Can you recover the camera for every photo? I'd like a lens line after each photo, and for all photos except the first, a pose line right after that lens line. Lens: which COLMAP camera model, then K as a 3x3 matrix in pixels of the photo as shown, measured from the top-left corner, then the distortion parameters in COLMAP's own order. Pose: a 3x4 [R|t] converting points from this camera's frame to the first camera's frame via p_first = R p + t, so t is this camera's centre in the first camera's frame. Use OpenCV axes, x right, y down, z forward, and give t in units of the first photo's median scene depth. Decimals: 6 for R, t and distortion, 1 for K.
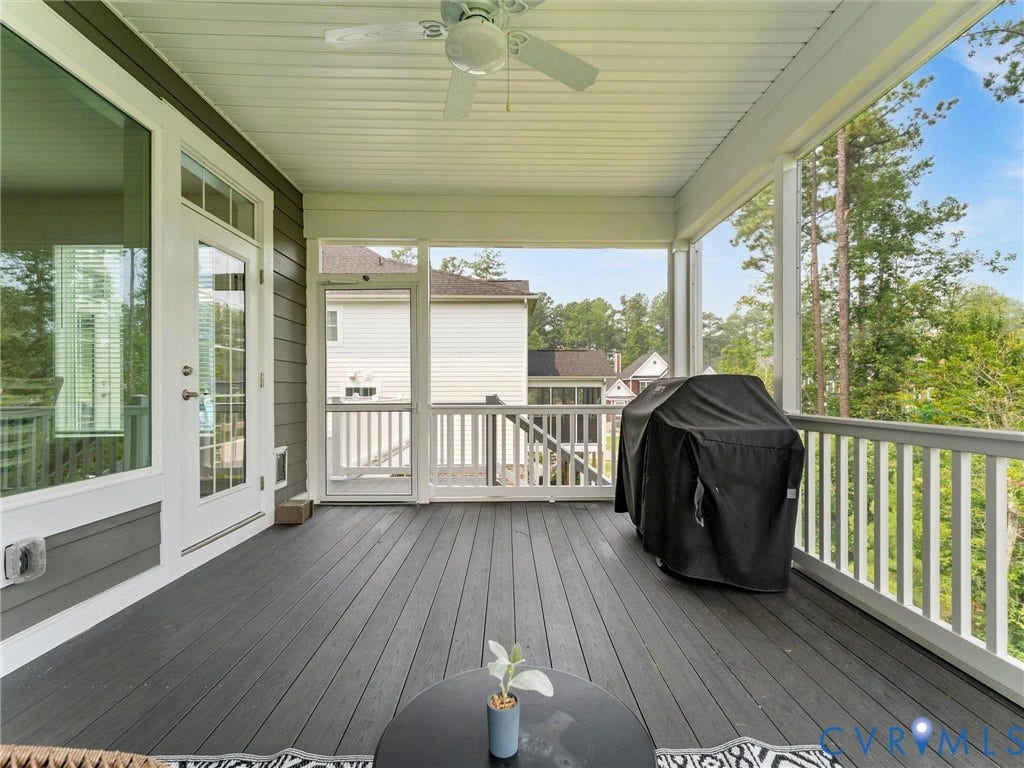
lens RADIAL K [[462.5, 0, 511.3], [0, 462.5, 393.2], [0, 0, 1]] dist [0.003462, -0.000246]
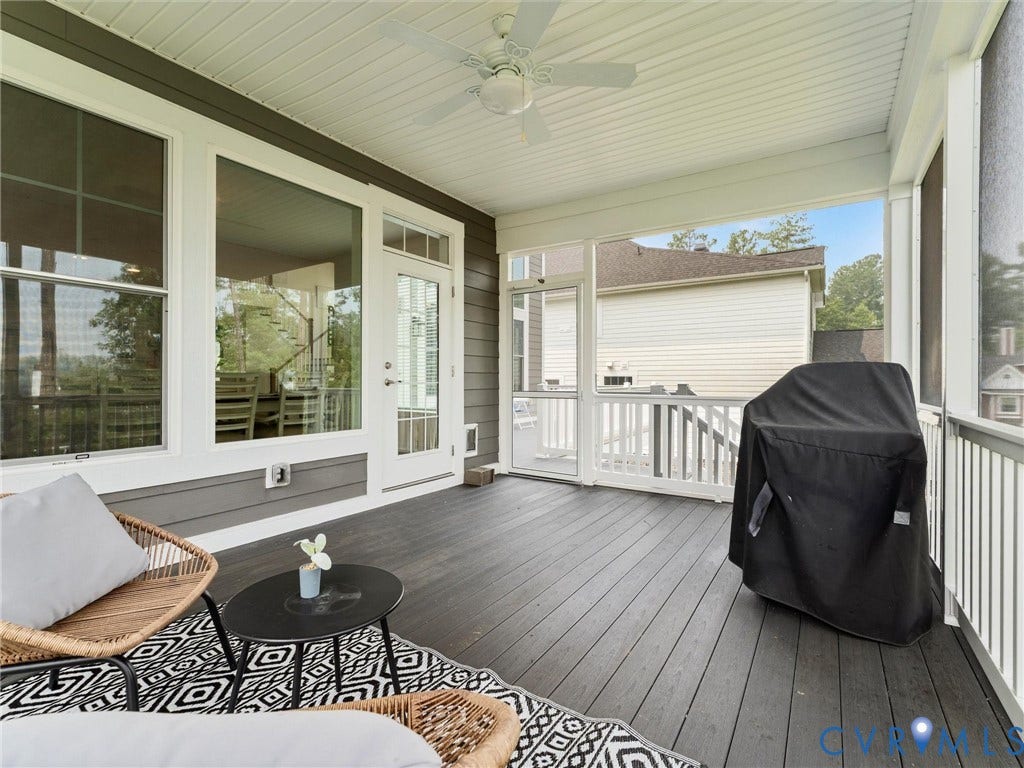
lens RADIAL K [[461.6, 0, 506.7], [0, 461.6, 382.6], [0, 0, 1]] dist [0.004553, 0.000175]
pose [[0.831673, 0.007763, -0.555212, 0.350667], [-0.006954, 0.999969, 0.003565, -0.002350], [0.555222, 0.000896, 0.831701, 0.005056]]
